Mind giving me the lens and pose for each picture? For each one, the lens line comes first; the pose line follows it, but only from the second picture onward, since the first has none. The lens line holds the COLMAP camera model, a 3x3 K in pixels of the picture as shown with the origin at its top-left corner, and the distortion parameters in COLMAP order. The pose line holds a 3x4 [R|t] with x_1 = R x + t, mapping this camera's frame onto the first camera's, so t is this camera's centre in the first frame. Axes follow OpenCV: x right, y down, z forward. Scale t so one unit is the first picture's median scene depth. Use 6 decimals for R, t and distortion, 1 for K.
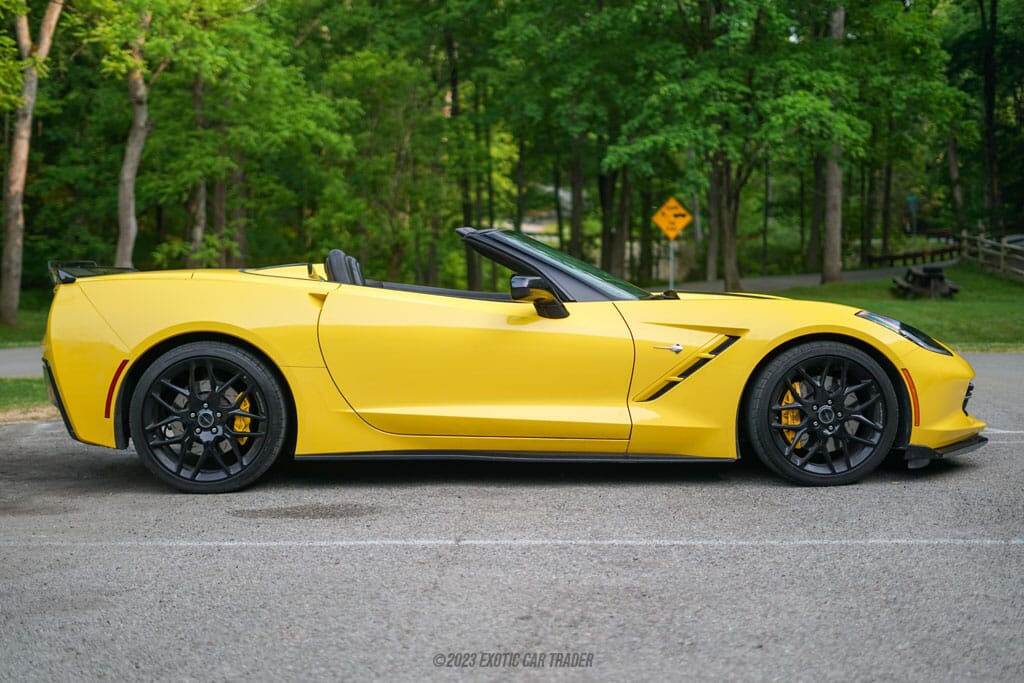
lens RADIAL K [[1509.8, 0, 512.0], [0, 1509.8, 341.5], [0, 0, 1]] dist [-0.022622, -0.023621]
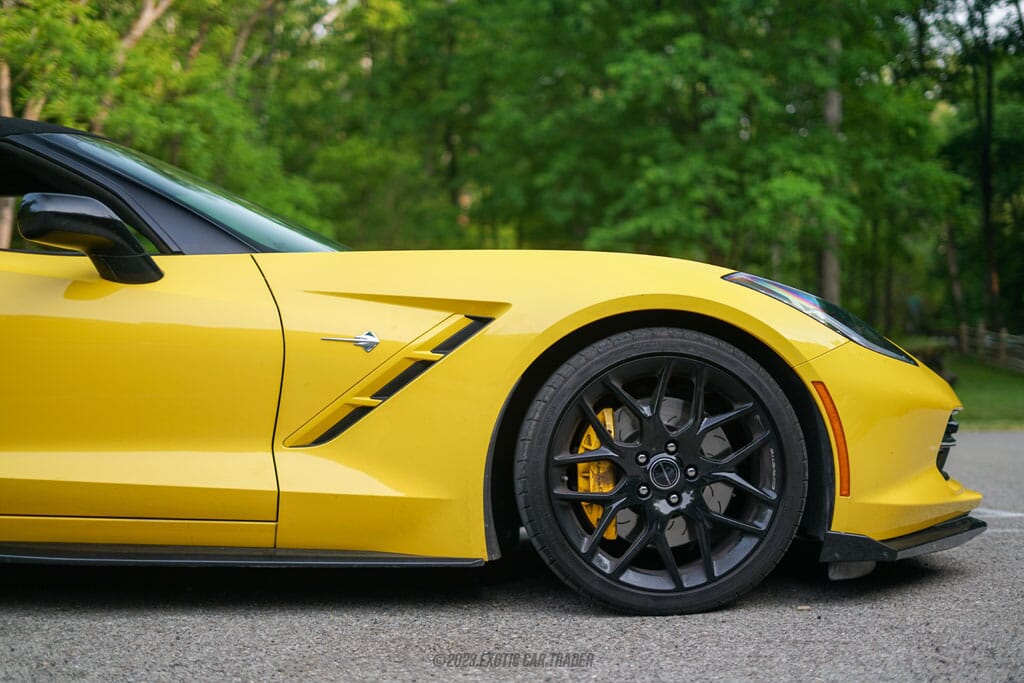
lens RADIAL K [[1509.8, 0, 512.0], [0, 1509.8, 341.5], [0, 0, 1]] dist [-0.022622, -0.023621]
pose [[1.000000, 0.000344, -0.000530, 0.157011], [-0.000377, 0.997976, -0.063587, 0.036802], [0.000507, 0.063587, 0.997976, 0.490448]]
